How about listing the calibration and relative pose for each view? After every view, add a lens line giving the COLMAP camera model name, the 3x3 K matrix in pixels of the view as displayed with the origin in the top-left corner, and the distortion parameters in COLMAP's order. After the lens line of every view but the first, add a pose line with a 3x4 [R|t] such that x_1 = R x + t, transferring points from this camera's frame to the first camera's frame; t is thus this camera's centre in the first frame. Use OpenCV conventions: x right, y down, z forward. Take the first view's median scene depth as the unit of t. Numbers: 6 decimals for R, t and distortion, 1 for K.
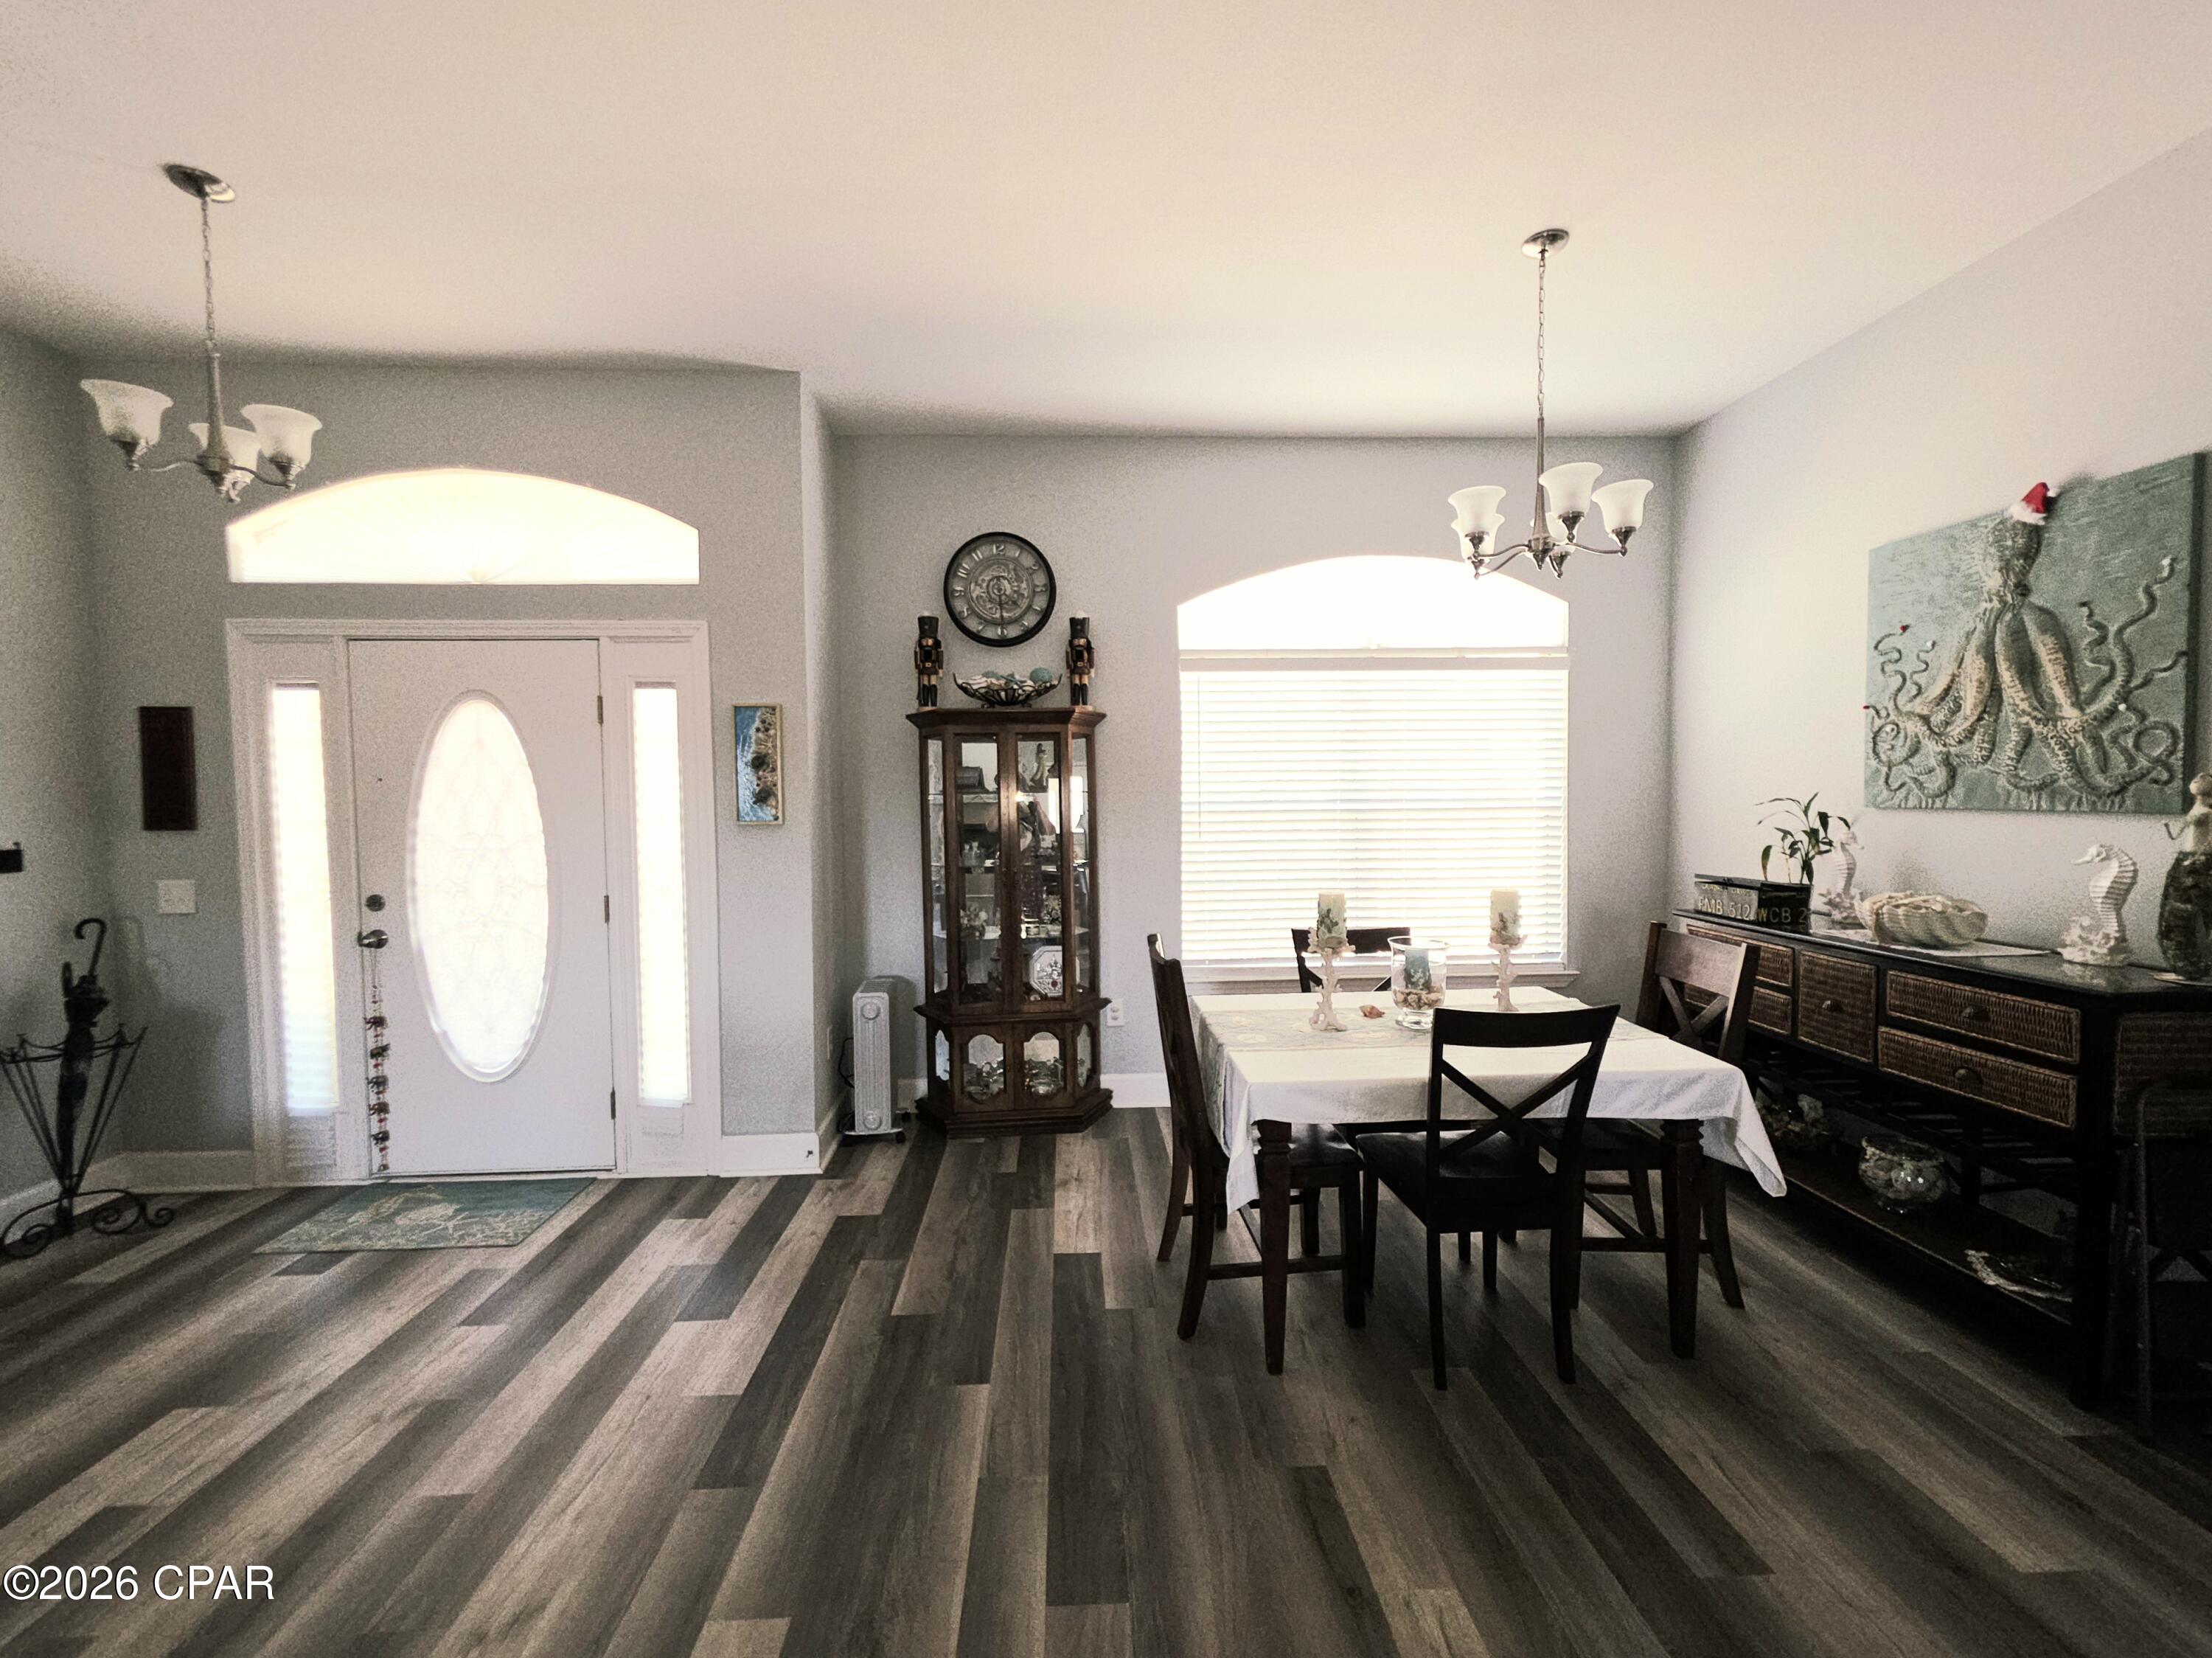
lens RADIAL K [[919.0, 0, 1106.0], [0, 919.0, 829.0], [0, 0, 1]] dist [-0.002063, 0.000141]
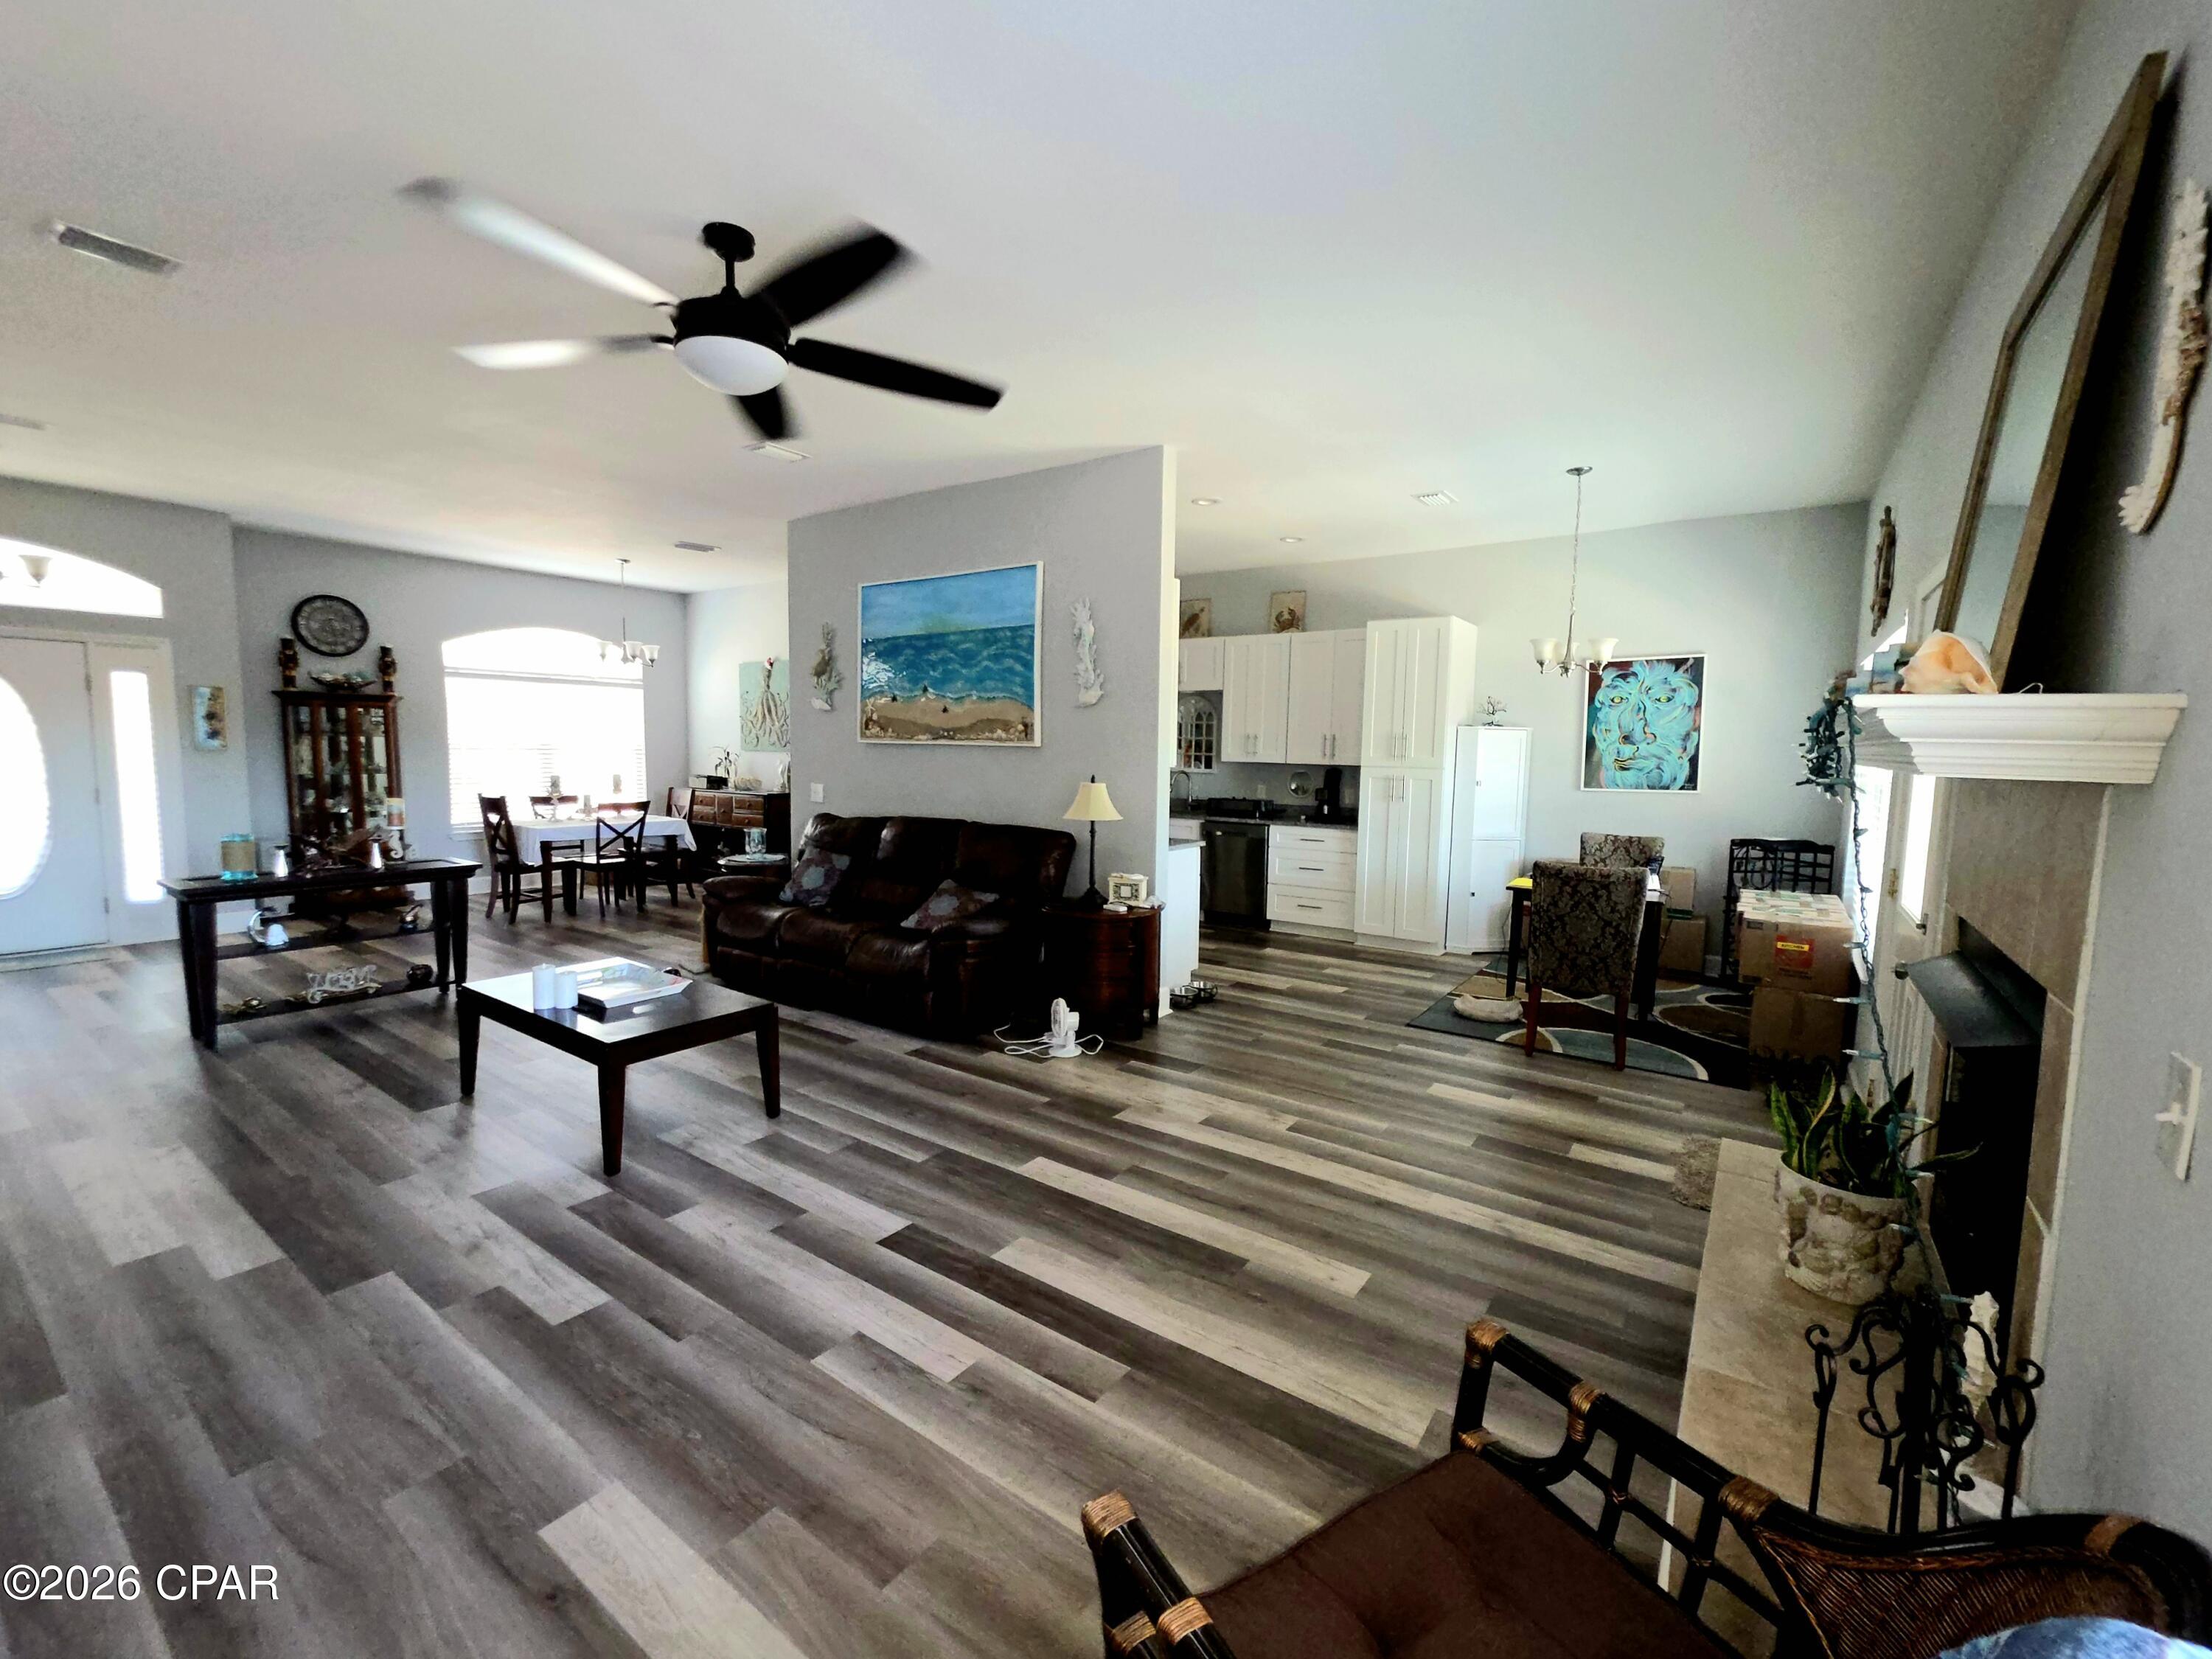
lens RADIAL K [[918.8, 0, 1106.0], [0, 918.8, 829.5], [0, 0, 1]] dist [-0.002063, 0.000141]
pose [[0.625462, -0.049080, 0.778710, -0.854851], [0.005583, 0.998276, 0.058435, 0.073988], [-0.780235, -0.032201, 0.624657, -1.994776]]
